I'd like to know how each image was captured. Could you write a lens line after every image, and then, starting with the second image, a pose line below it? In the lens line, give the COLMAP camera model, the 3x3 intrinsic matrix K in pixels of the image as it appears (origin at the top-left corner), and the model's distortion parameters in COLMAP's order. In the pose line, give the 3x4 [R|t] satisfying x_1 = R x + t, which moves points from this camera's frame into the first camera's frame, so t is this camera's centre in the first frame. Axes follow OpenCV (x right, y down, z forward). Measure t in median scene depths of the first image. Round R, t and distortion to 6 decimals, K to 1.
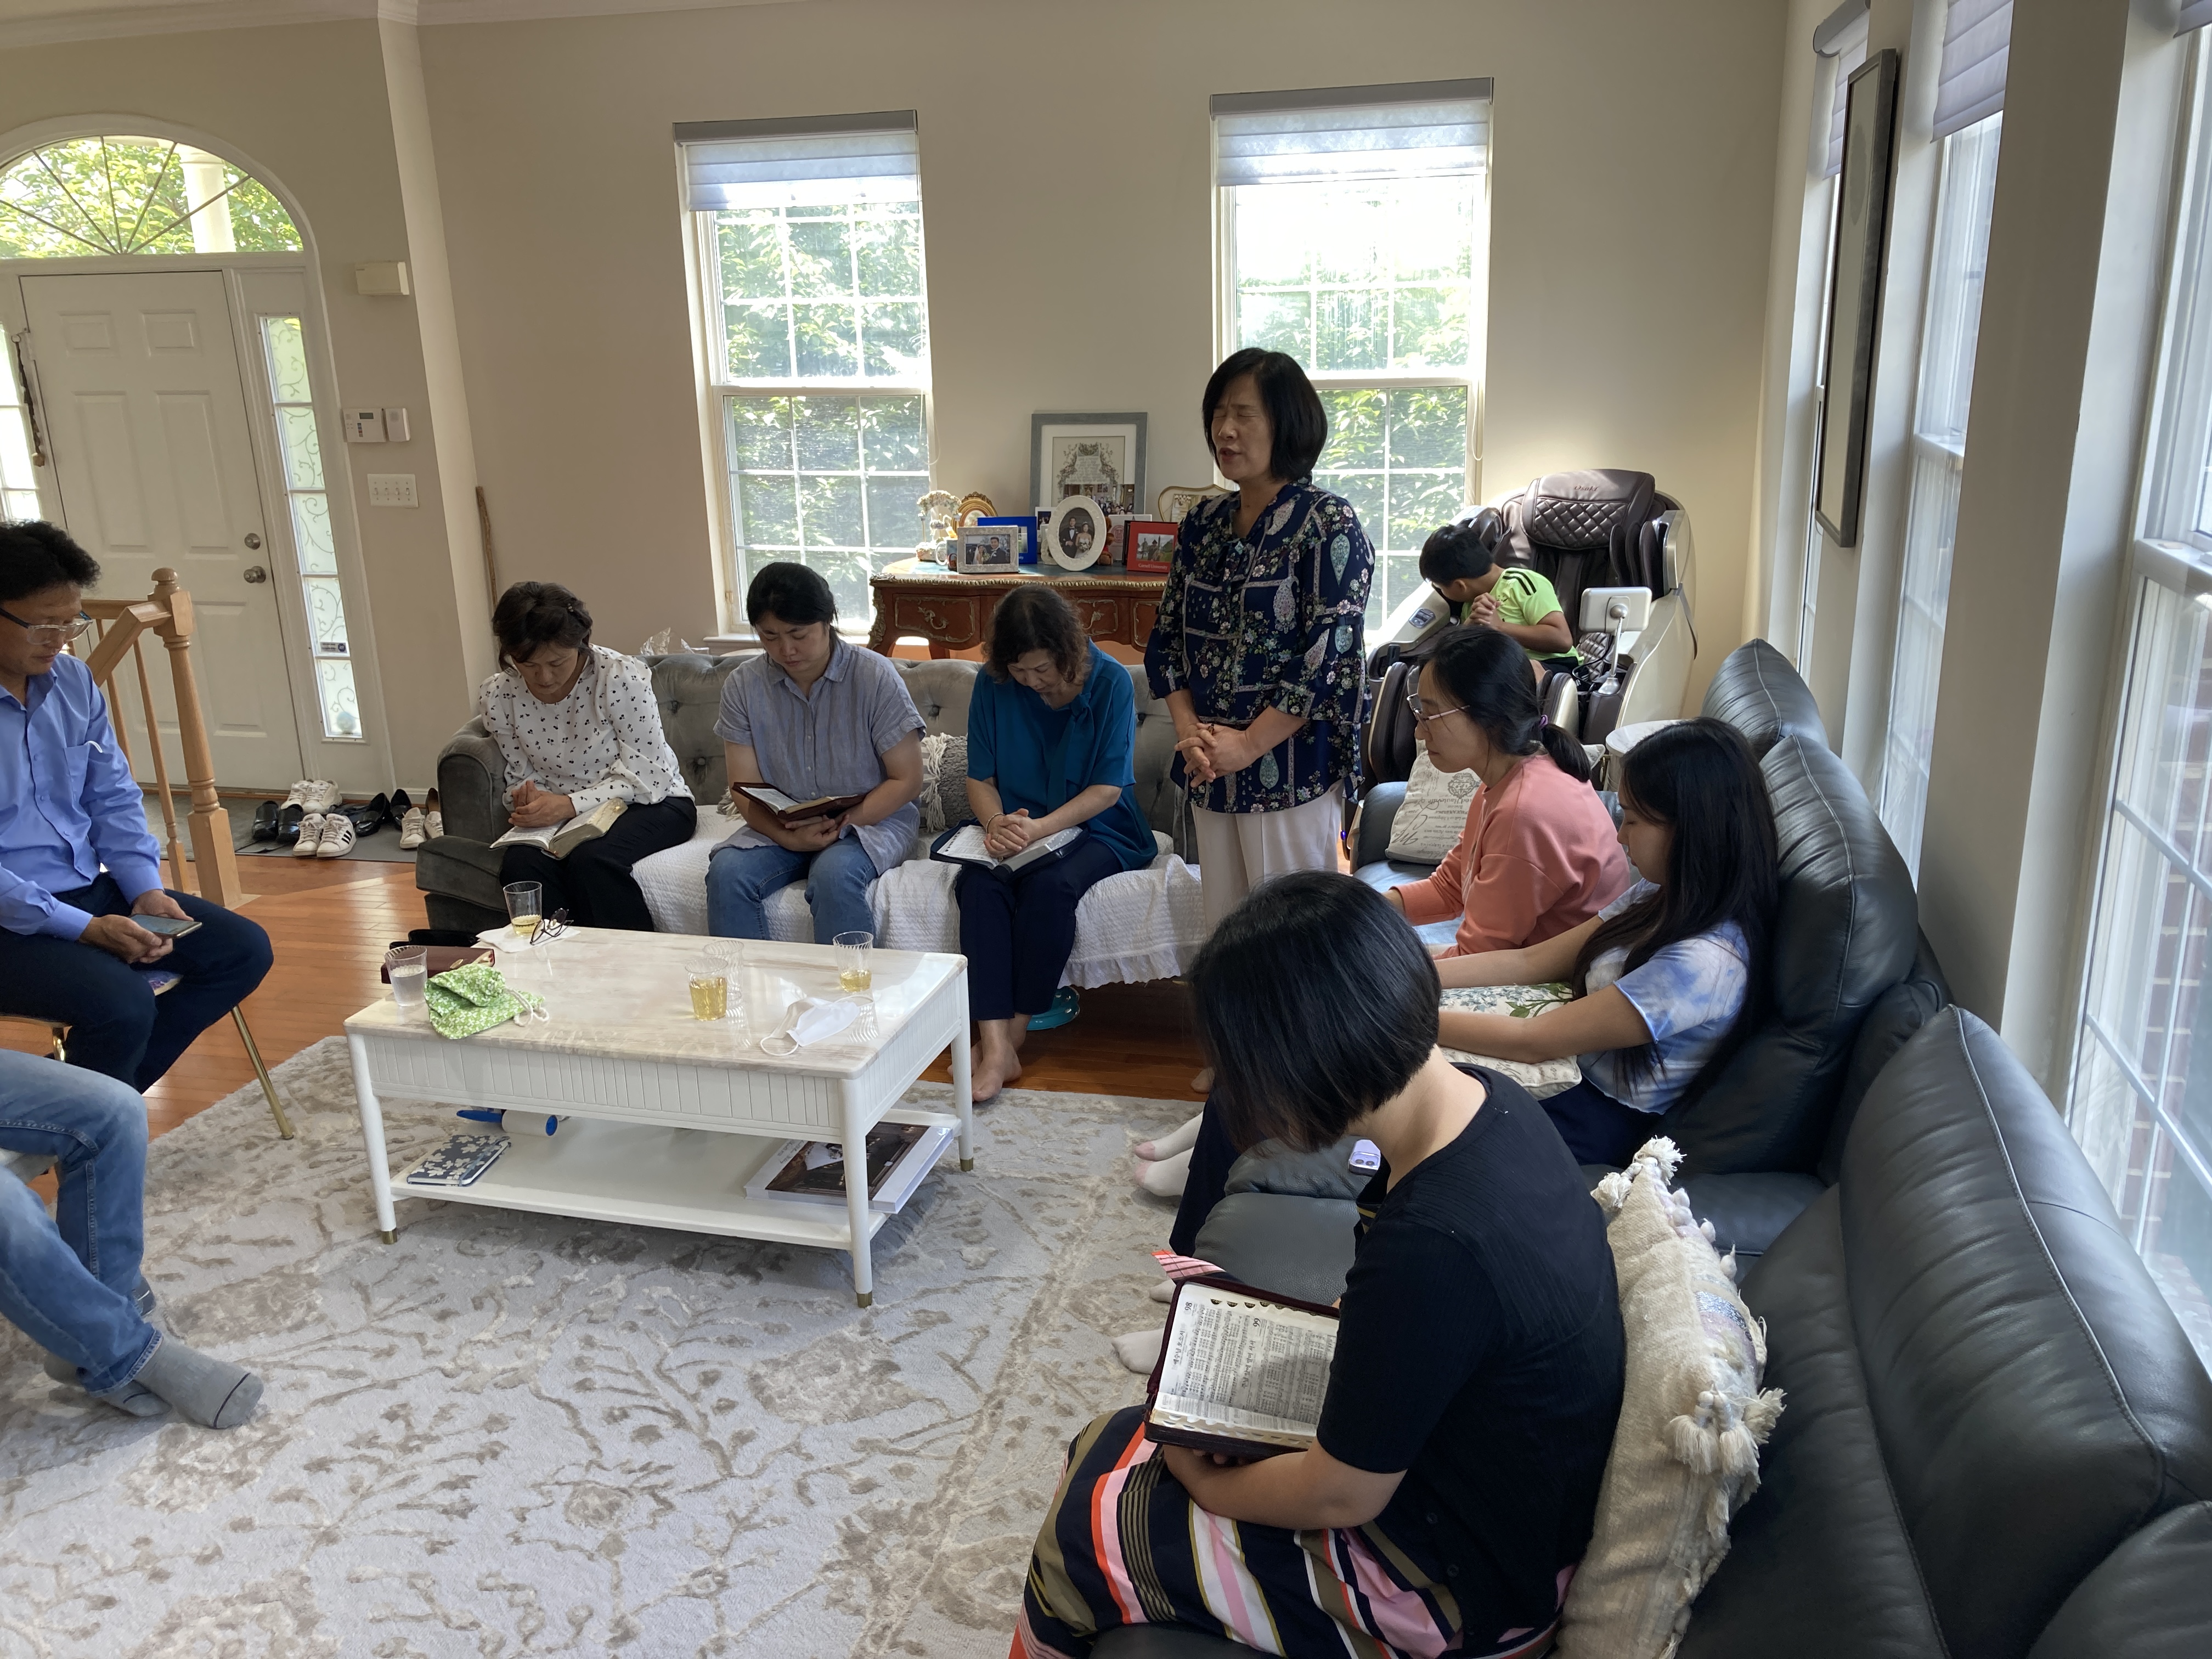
lens RADIAL K [[1799.3, 0, 1102.9], [0, 1799.3, 842.0], [0, 0, 1]] dist [0.022074, -0.017321]
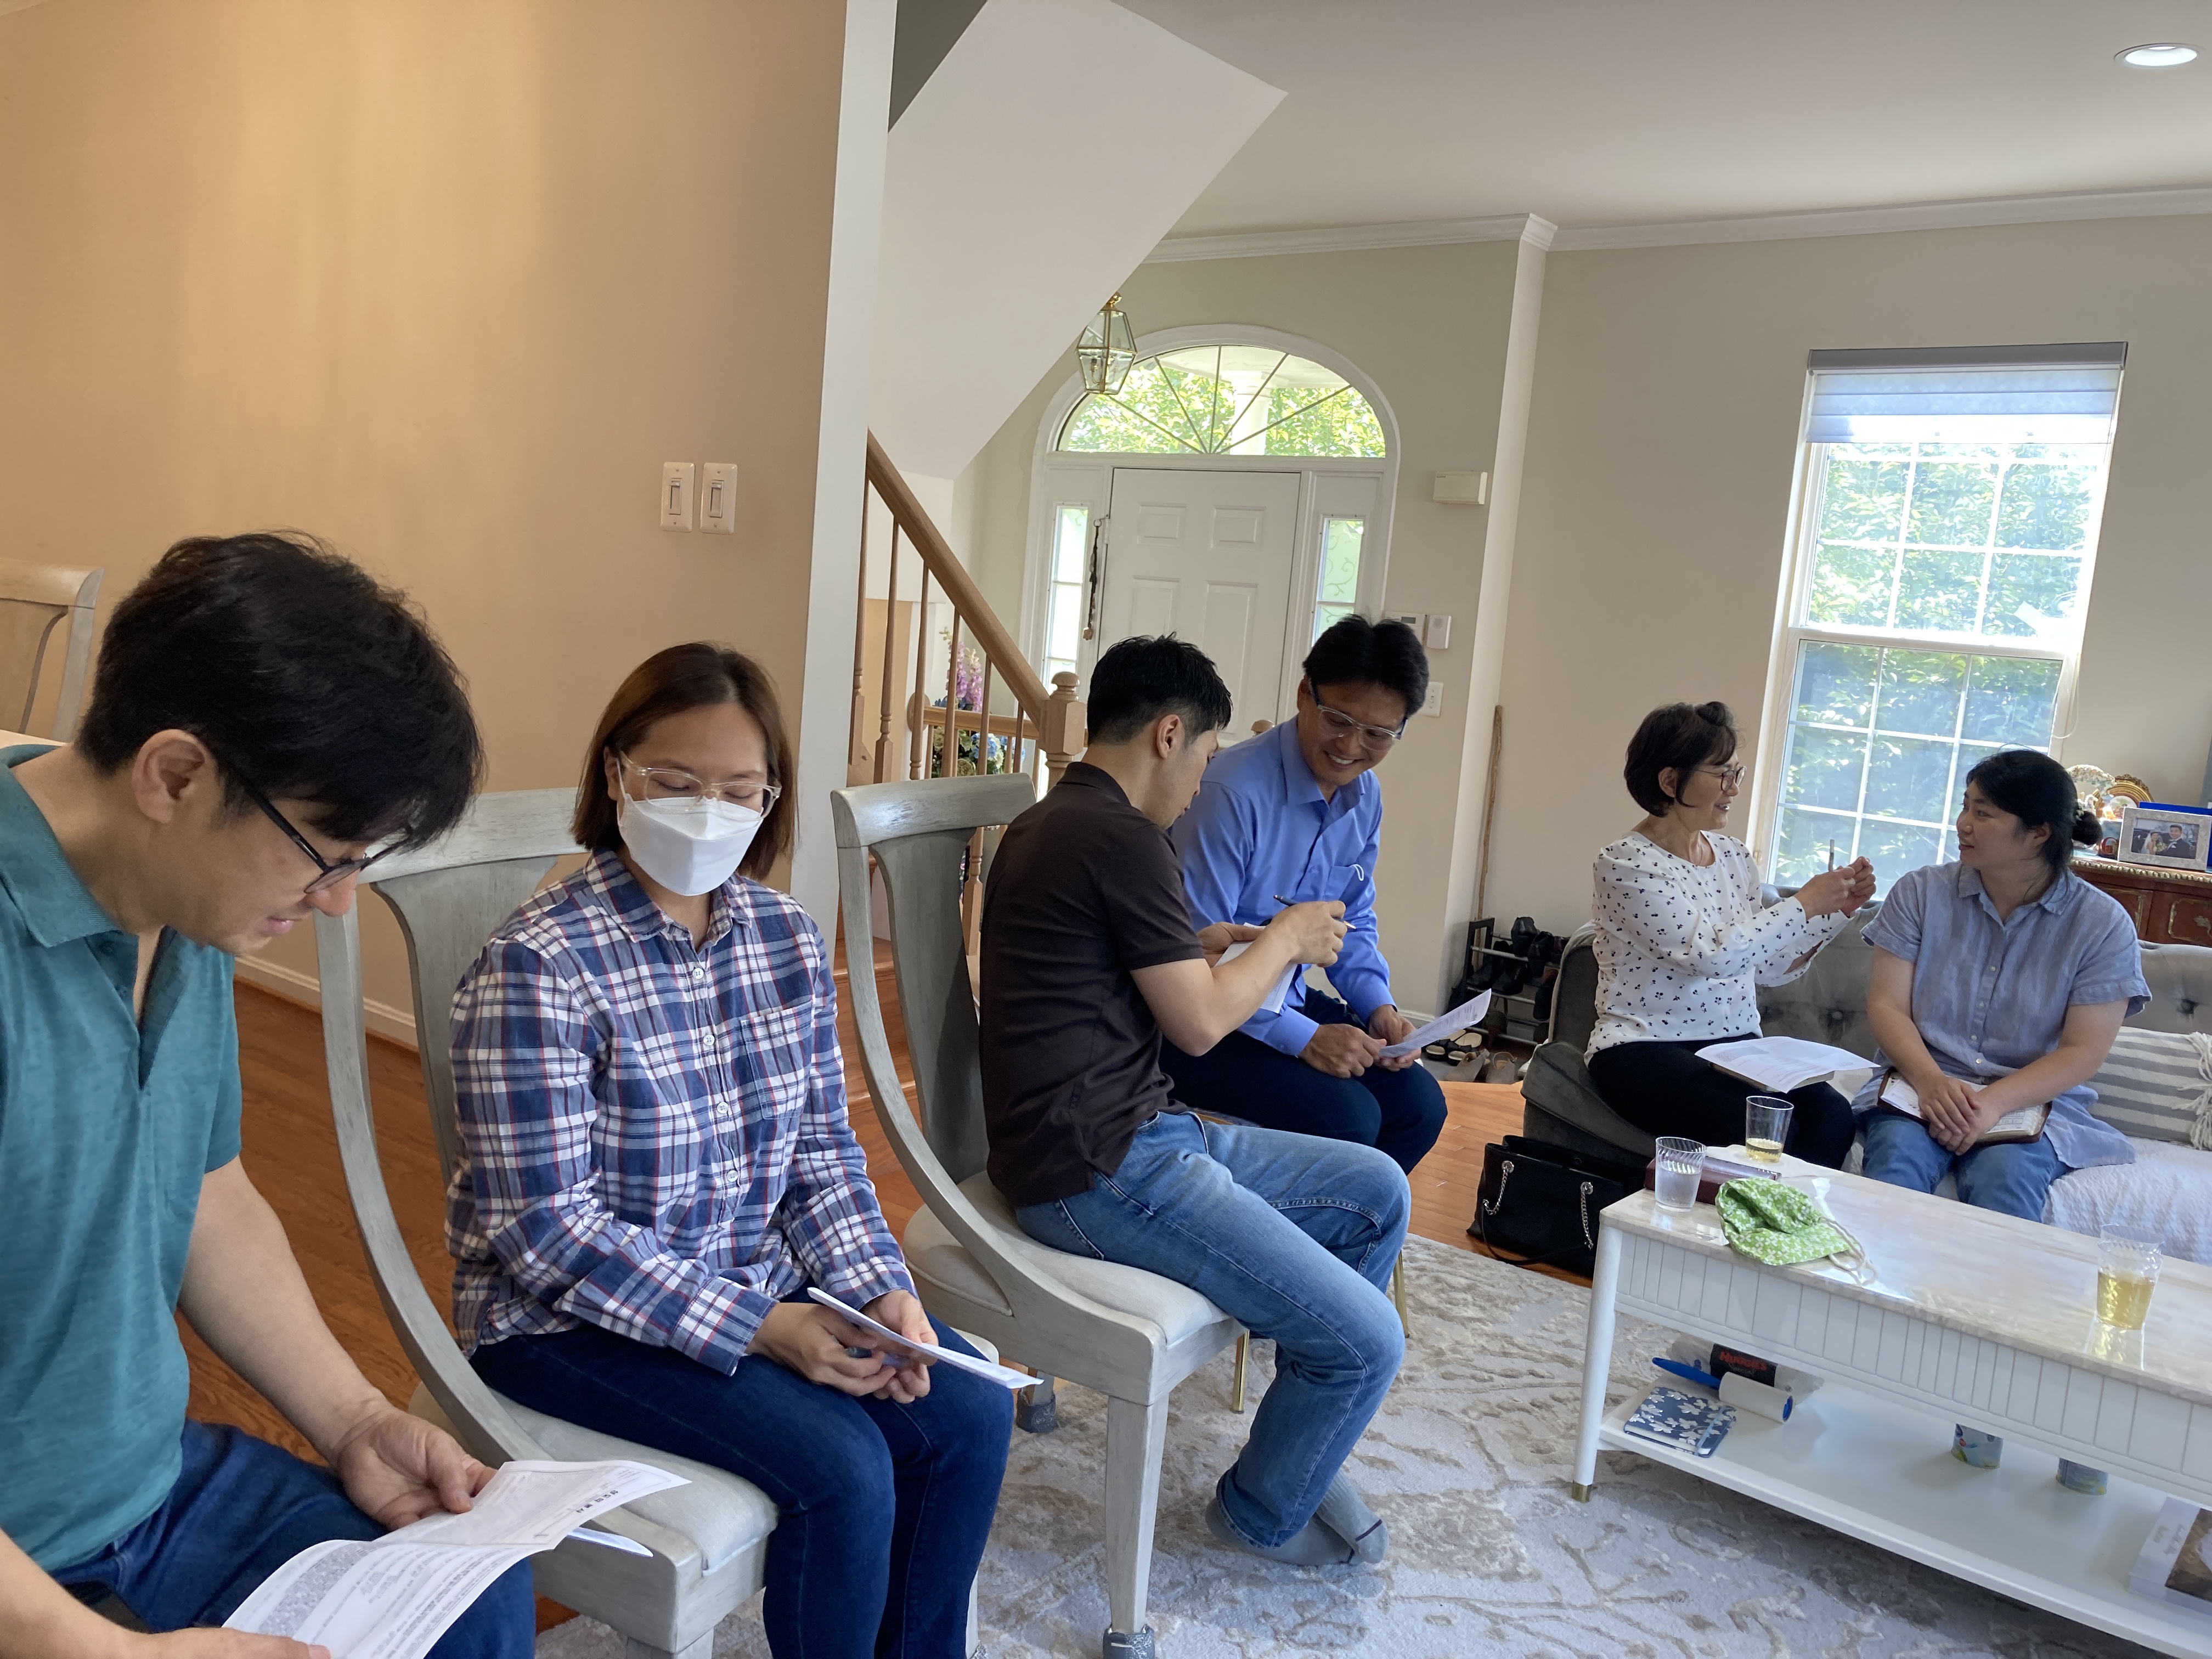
lens RADIAL K [[1799.3, 0, 1075.4], [0, 1799.3, 826.1], [0, 0, 1]] dist [0.022074, -0.017321]
pose [[0.905116, 0.149155, -0.398143, -0.185141], [-0.219209, 0.966095, -0.136412, 0.052375], [0.364297, 0.210745, 0.907124, 0.073851]]
